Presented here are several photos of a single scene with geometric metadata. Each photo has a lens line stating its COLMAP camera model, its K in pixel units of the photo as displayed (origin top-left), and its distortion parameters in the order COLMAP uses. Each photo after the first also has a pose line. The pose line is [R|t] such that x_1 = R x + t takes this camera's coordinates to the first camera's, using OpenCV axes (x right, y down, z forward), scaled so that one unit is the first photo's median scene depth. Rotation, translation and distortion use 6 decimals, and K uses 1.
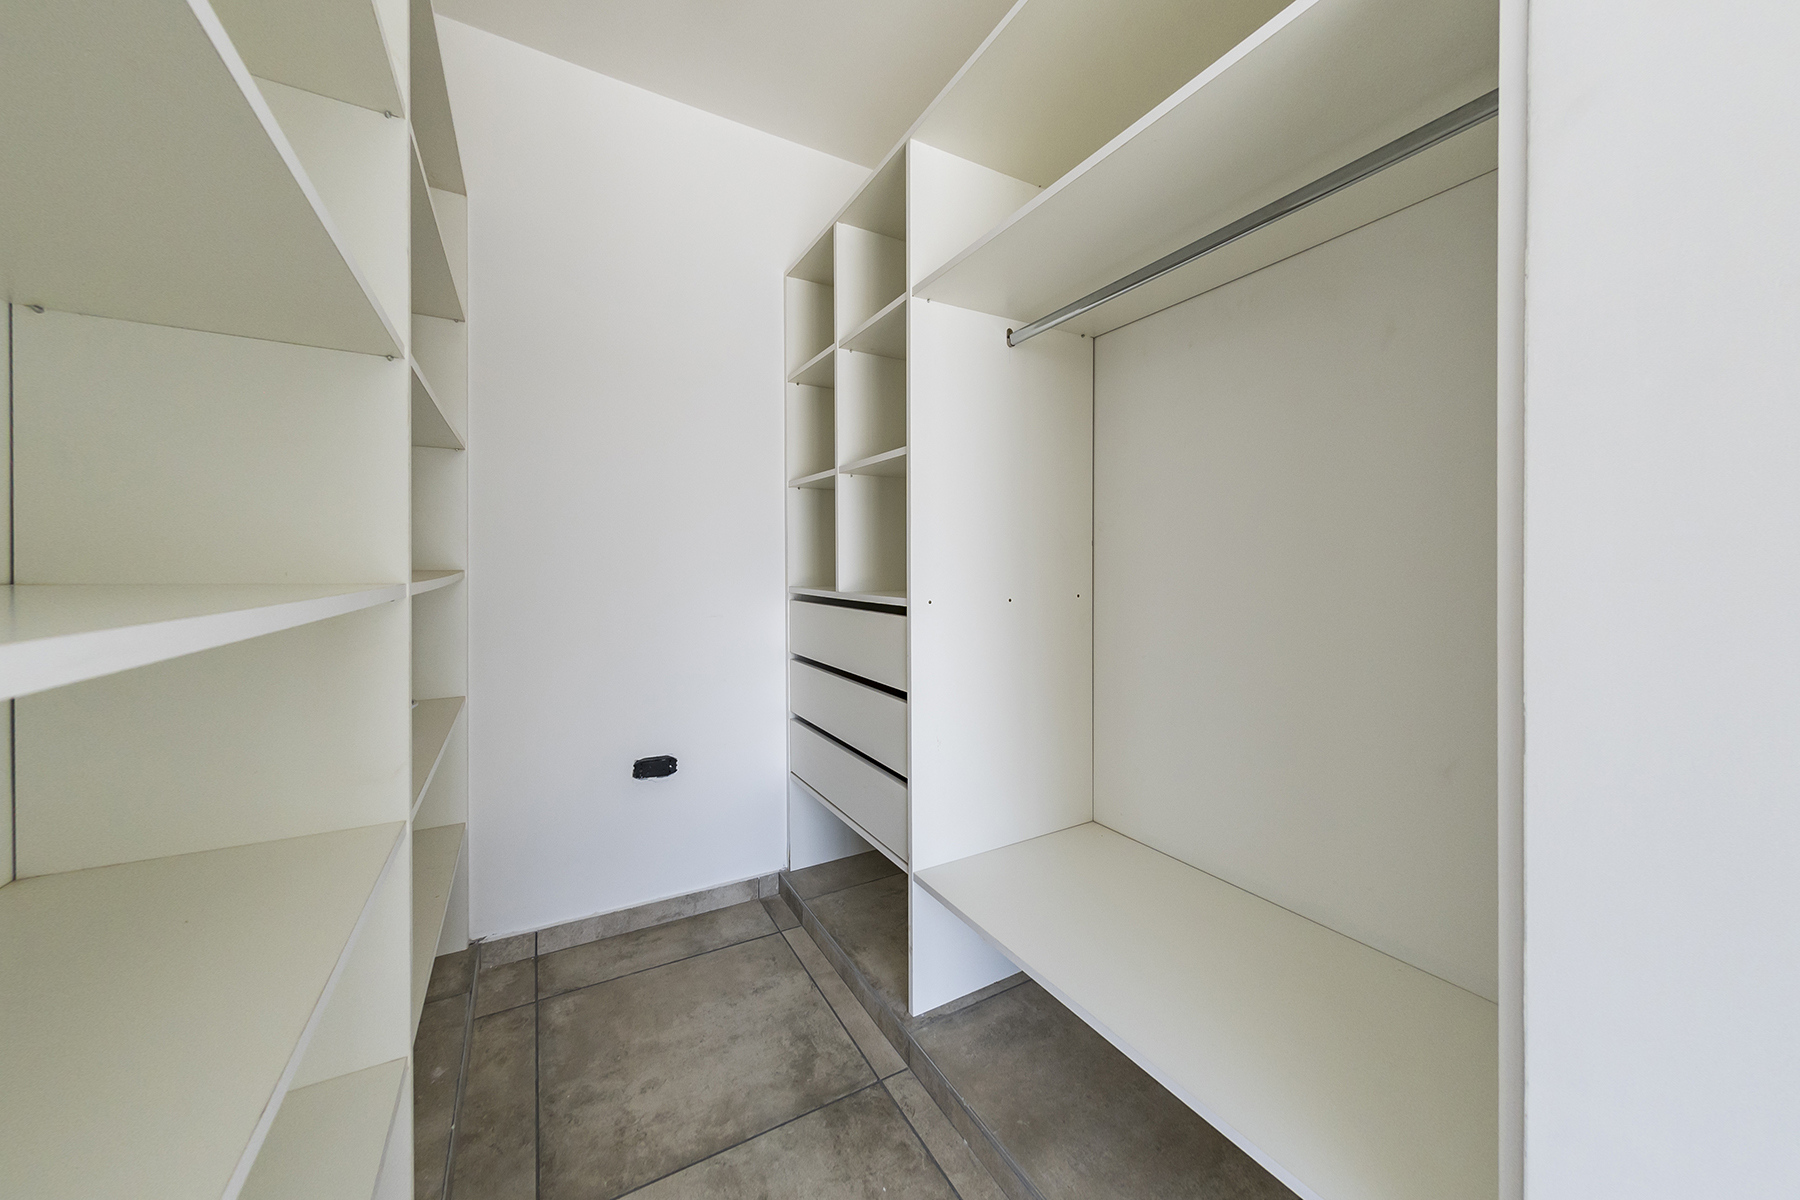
lens RADIAL K [[635.5, 0, 887.1], [0, 635.5, 576.1], [0, 0, 1]] dist [0.002612, 0.000008]
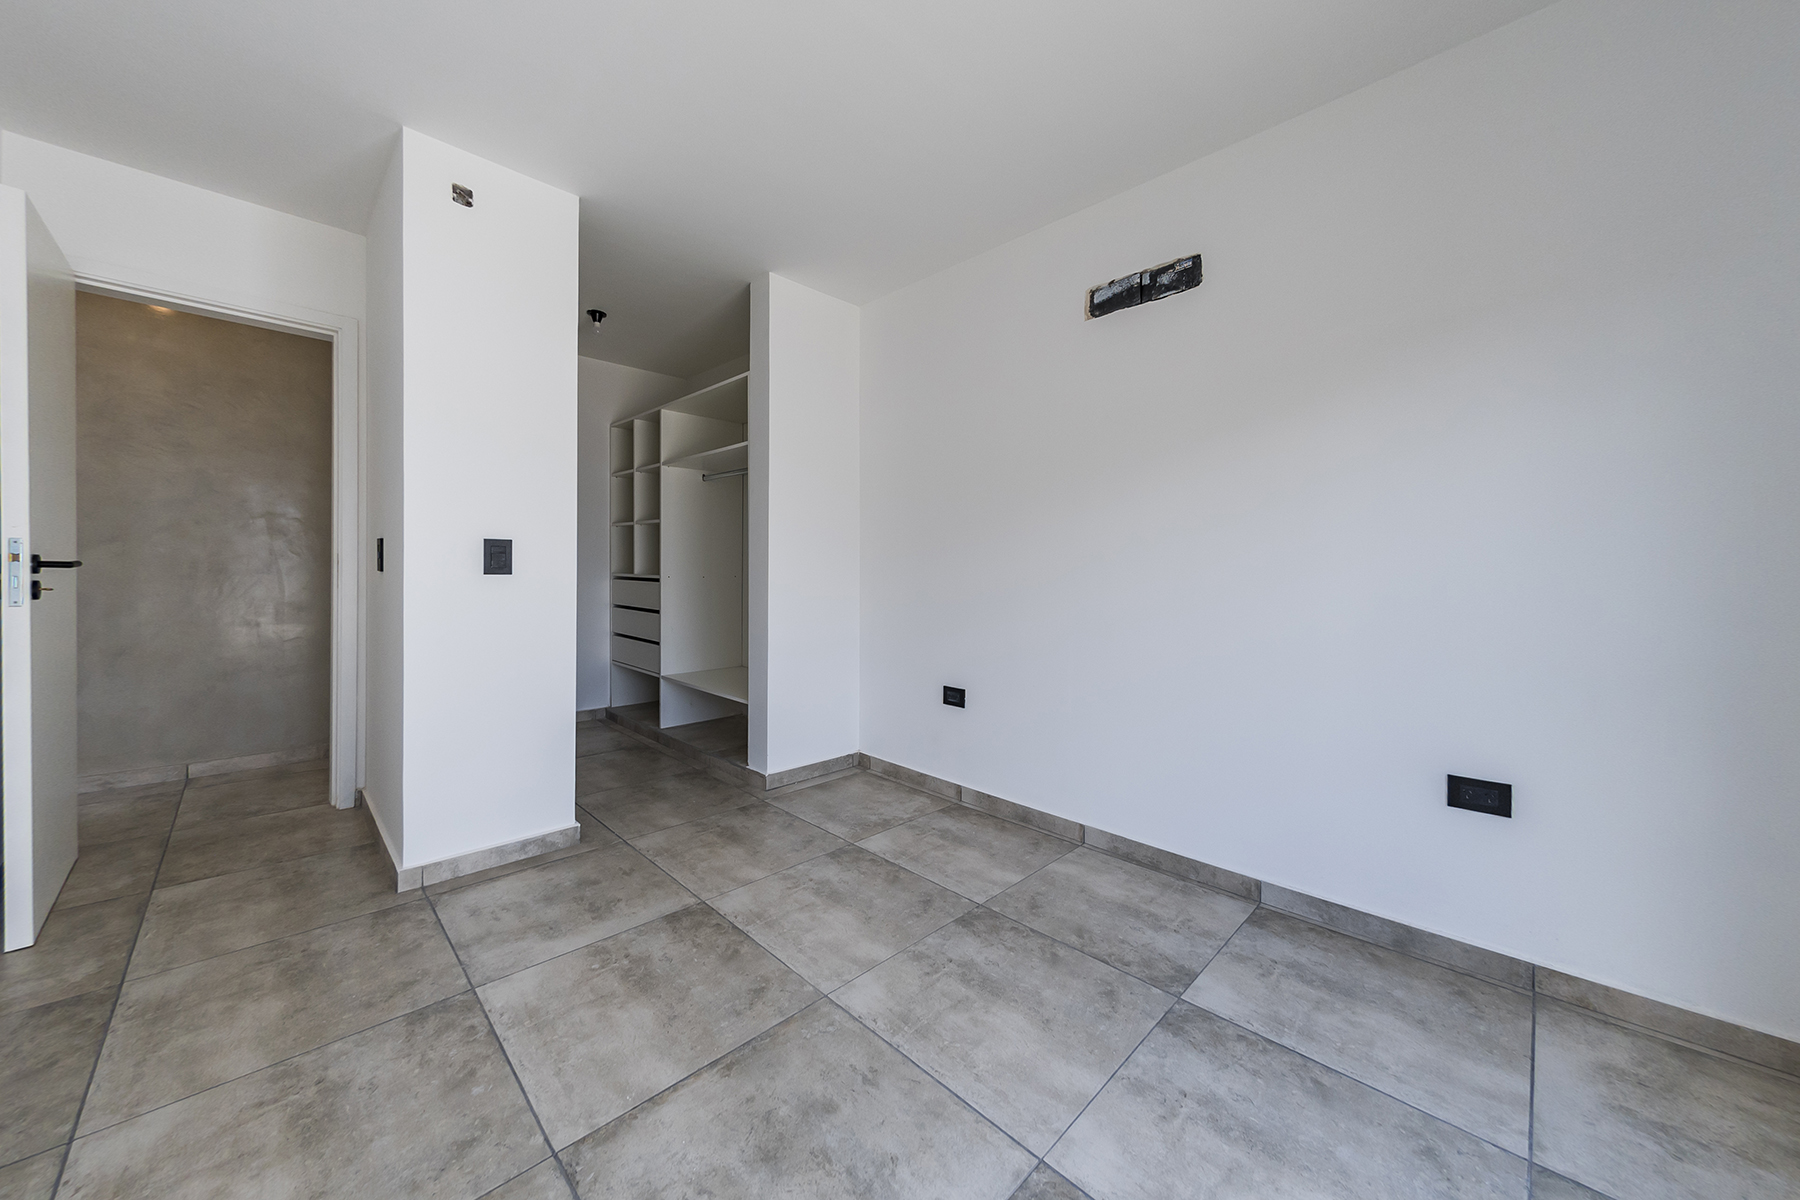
lens RADIAL K [[635.5, 0, 886.6], [0, 635.5, 596.9], [0, 0, 1]] dist [0.002612, 0.000008]
pose [[0.965203, 0.008988, 0.261348, 0.245721], [-0.016889, 0.999465, 0.028000, 0.031458], [-0.260957, -0.031440, 0.964838, -1.775487]]
